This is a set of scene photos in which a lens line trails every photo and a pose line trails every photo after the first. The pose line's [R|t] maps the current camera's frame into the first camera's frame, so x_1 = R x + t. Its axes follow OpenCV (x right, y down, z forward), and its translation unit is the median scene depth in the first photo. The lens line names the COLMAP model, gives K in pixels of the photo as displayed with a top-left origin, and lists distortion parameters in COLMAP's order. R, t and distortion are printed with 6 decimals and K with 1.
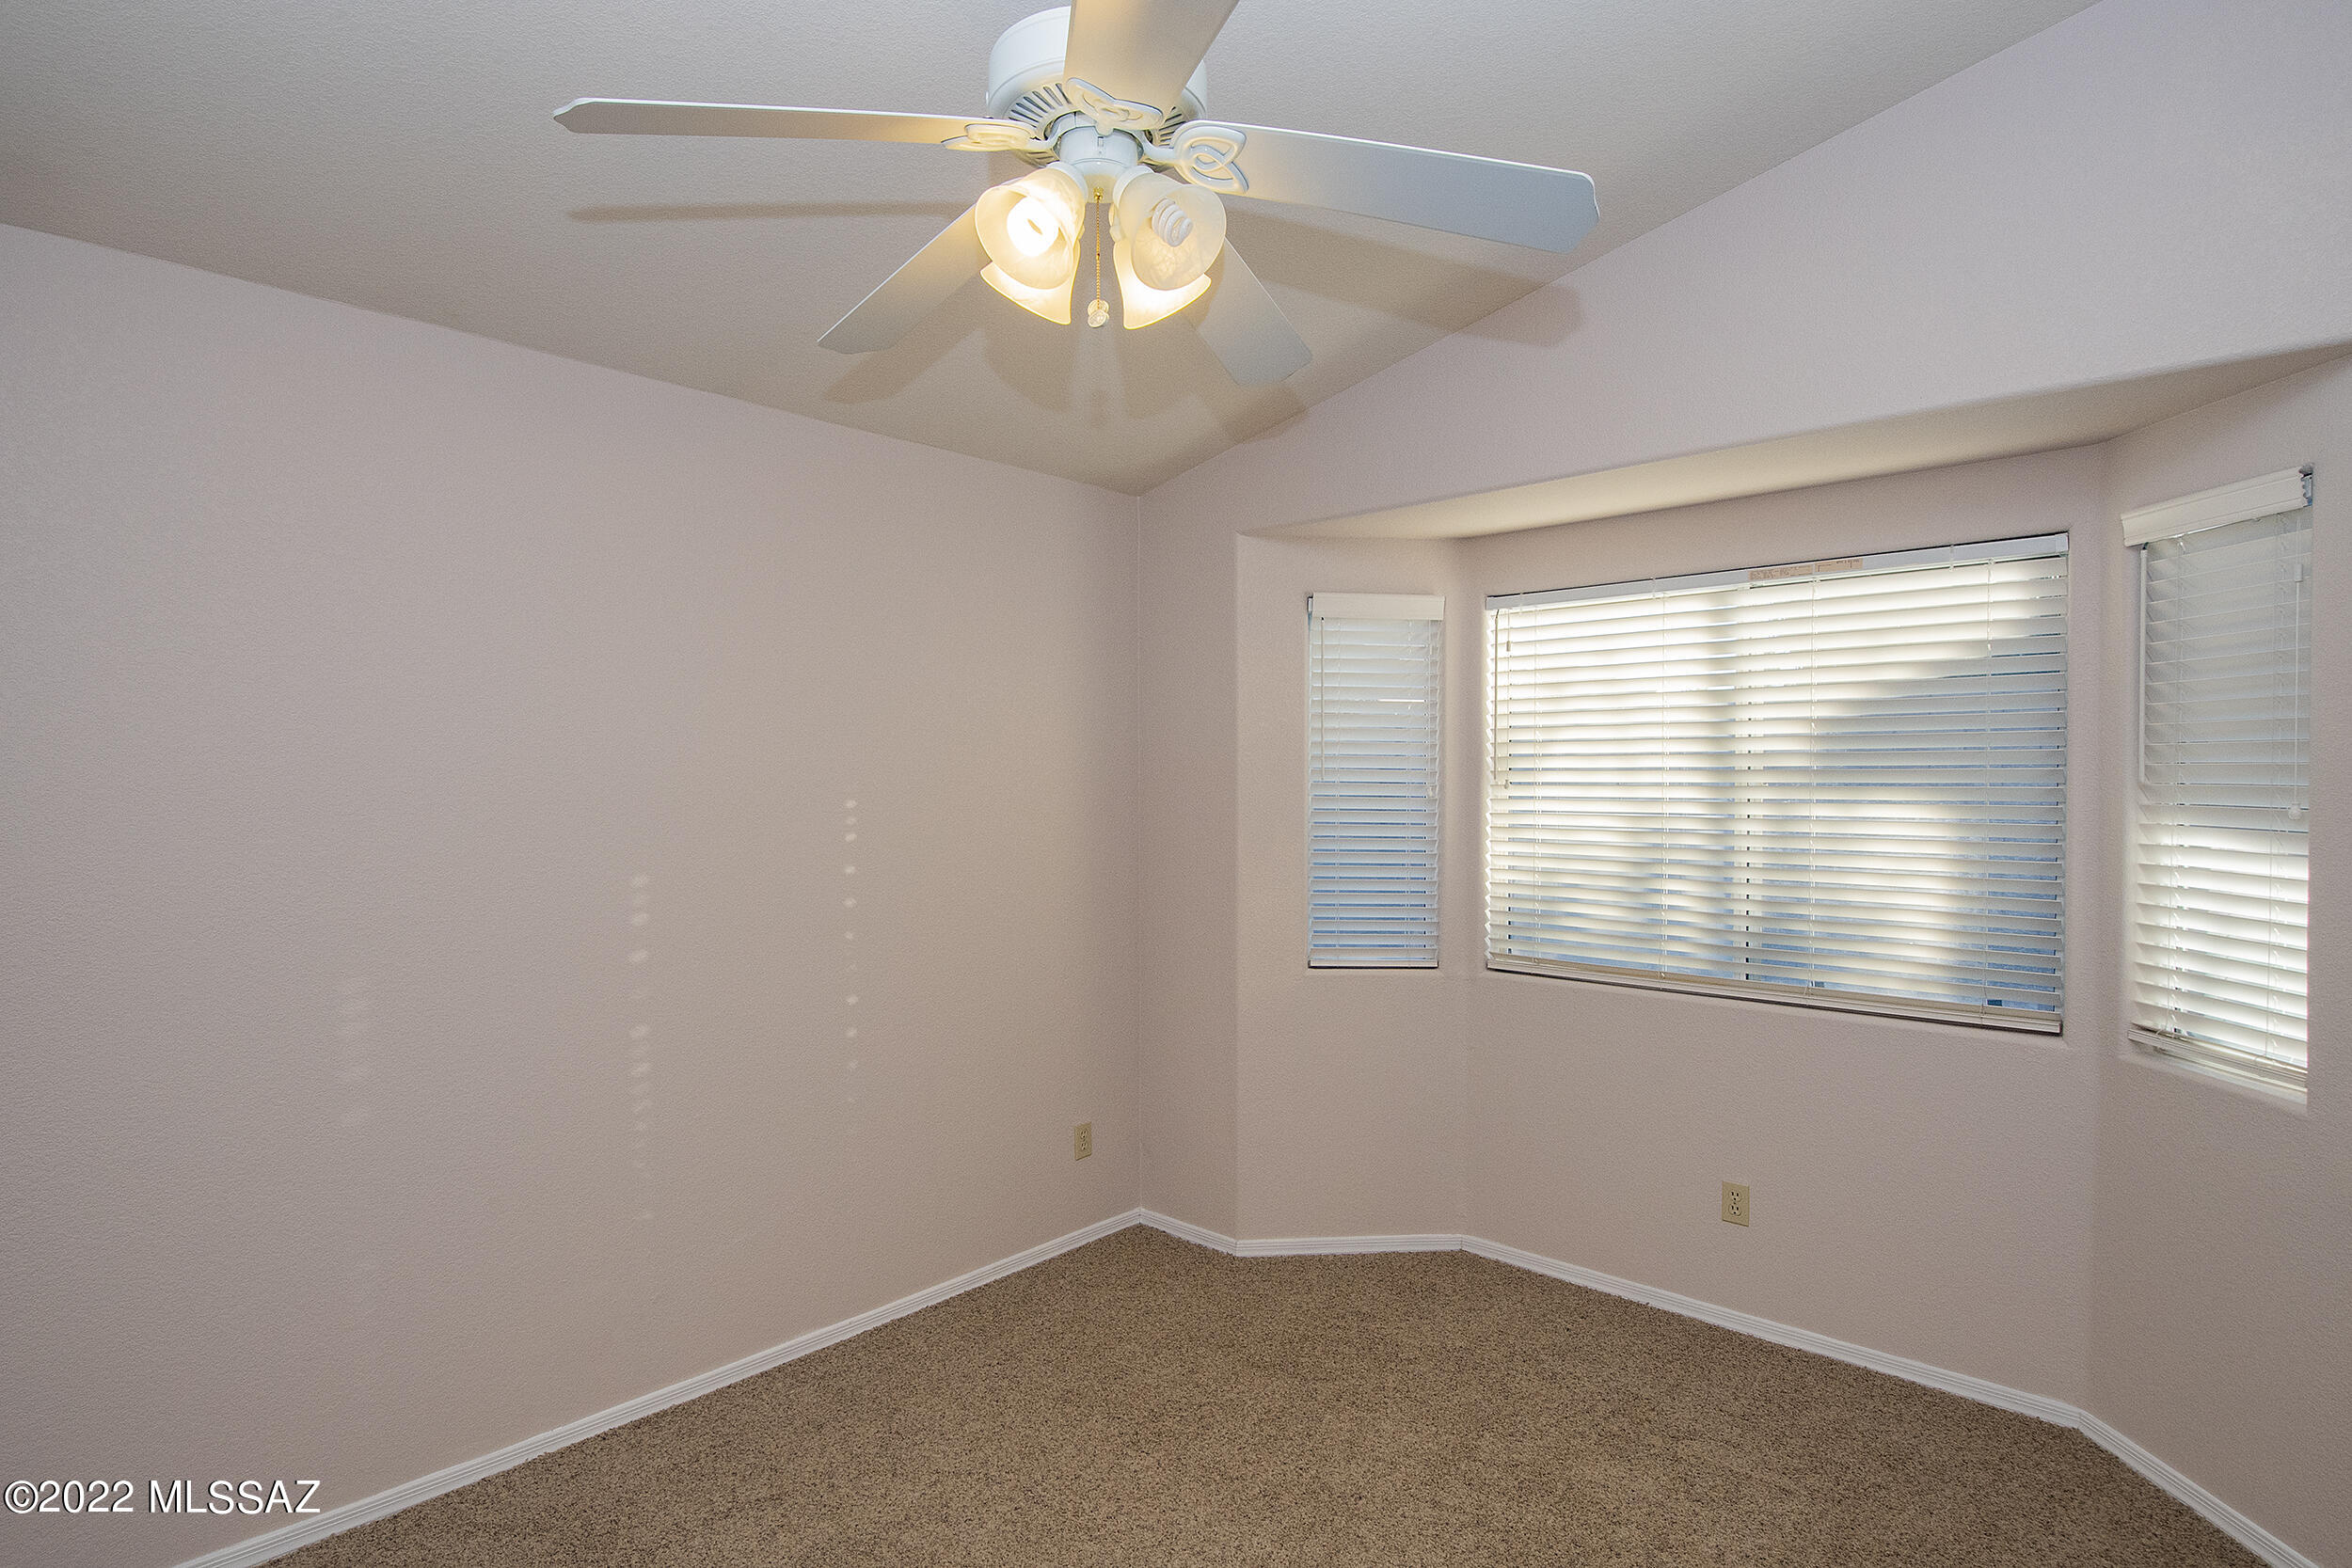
lens RADIAL K [[1189.1, 0, 1186.7], [0, 1189.1, 788.5], [0, 0, 1]] dist [-0.002555, -0.009175]
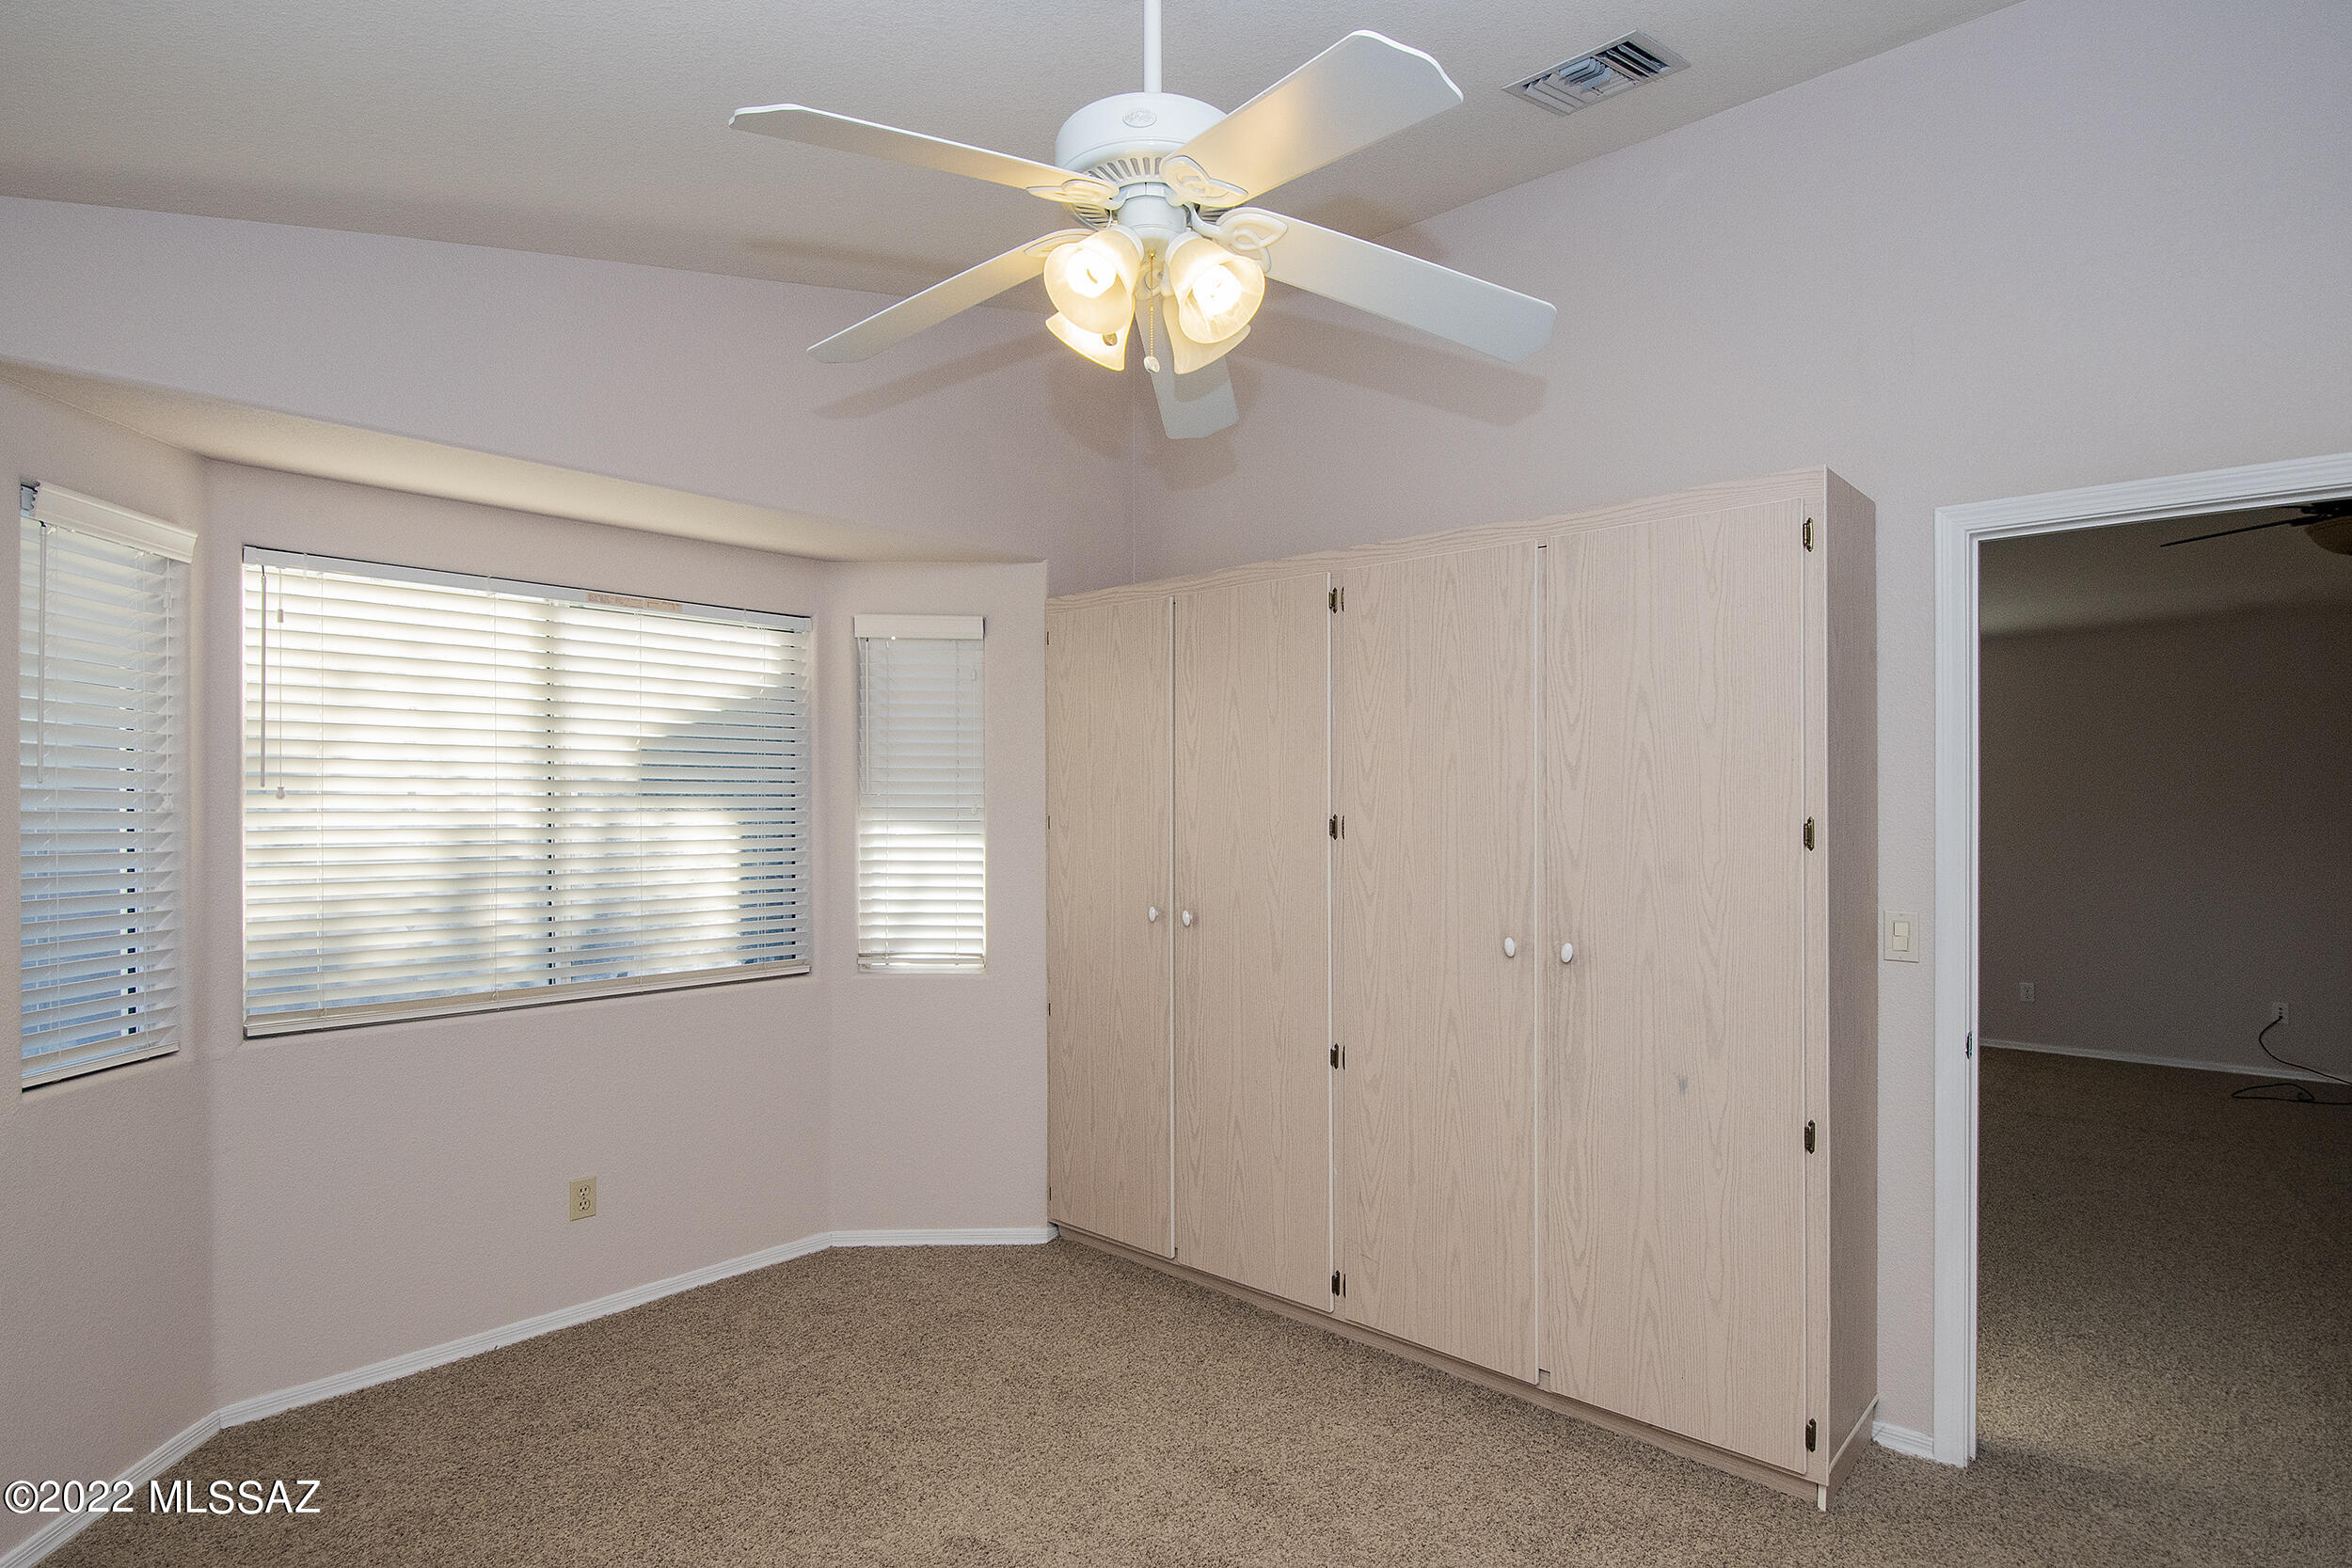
lens RADIAL K [[1189.1, 0, 1186.1], [0, 1189.1, 789.7], [0, 0, 1]] dist [-0.002555, -0.009175]
pose [[-0.008737, 0.019050, 0.999780, -0.585758], [0.012851, 0.999738, -0.018937, 0.018696], [-0.999879, 0.012683, -0.008980, 0.478592]]
